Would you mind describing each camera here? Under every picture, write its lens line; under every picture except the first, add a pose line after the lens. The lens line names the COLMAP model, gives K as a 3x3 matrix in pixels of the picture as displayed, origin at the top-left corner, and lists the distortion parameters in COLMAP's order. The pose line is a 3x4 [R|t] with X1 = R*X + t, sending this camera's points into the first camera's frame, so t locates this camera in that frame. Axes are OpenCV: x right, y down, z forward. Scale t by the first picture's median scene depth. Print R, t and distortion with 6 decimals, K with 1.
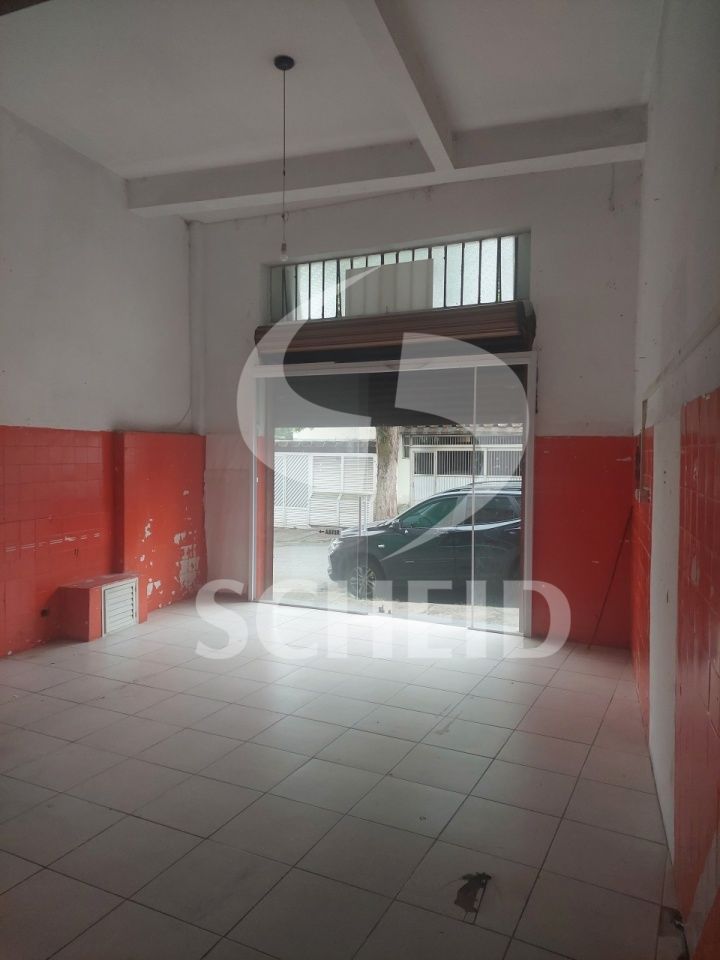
lens RADIAL K [[683.0, 0, 365.0], [0, 683.0, 482.7], [0, 0, 1]] dist [0.042269, -0.000170]
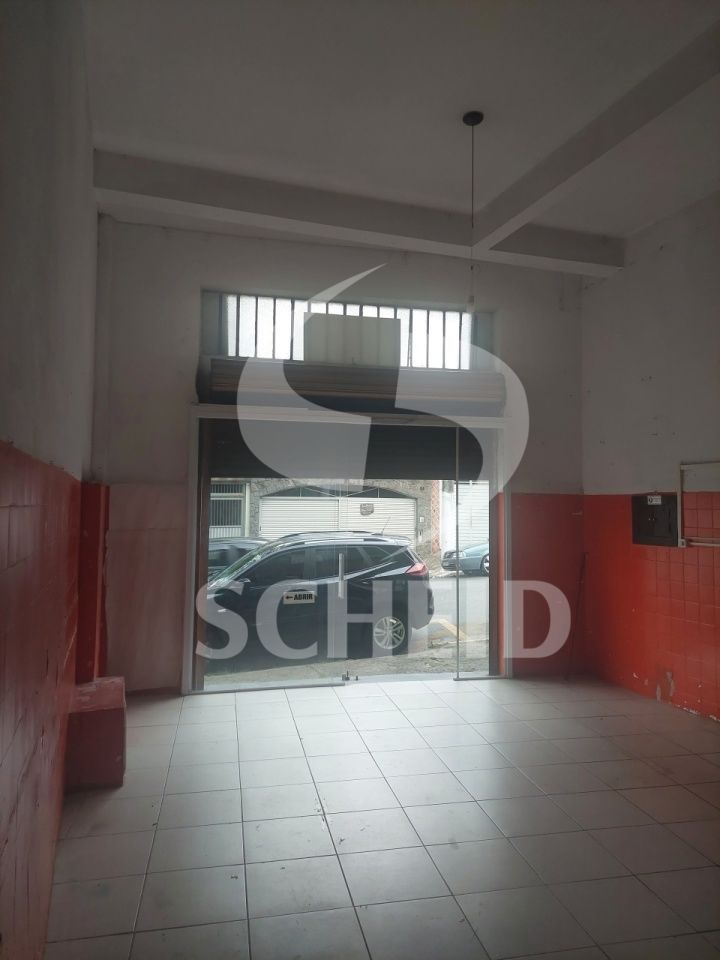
lens RADIAL K [[668.9, 0, 362.3], [0, 668.9, 471.0], [0, 0, 1]] dist [-0.001071, -0.001263]
pose [[0.779804, 0.031226, 0.625244, -0.546062], [0.026196, 0.996253, -0.082426, -0.017734], [-0.625475, 0.080655, 0.776064, 0.267475]]
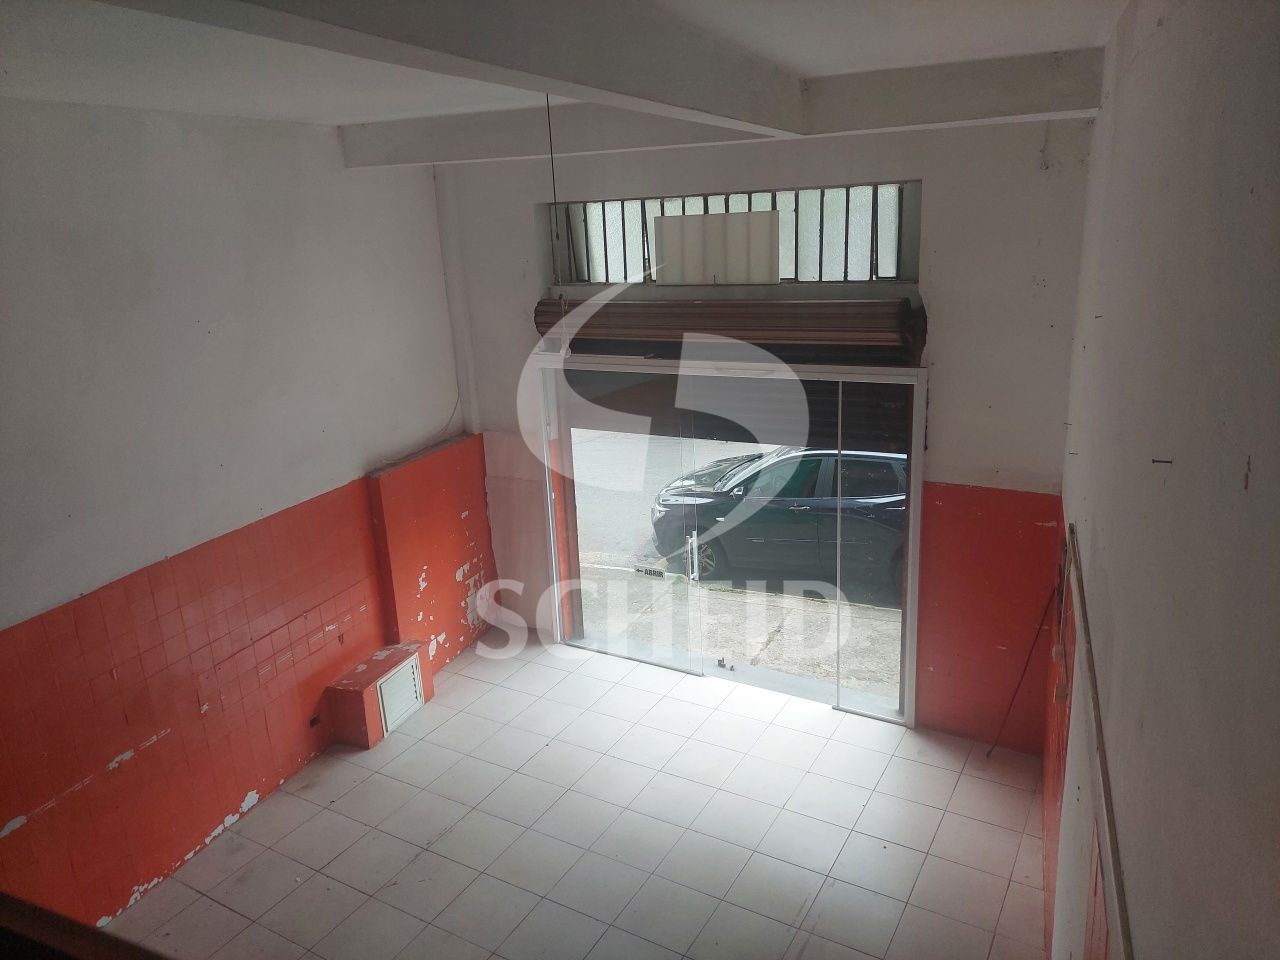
lens RADIAL K [[897.6, 0, 629.7], [0, 897.6, 478.8], [0, 0, 1]] dist [0.026195, -0.002909]
pose [[0.995572, -0.039431, -0.085329, 0.015592], [0.058544, 0.970309, 0.234678, -0.276177], [0.073542, -0.238635, 0.968321, 0.038378]]
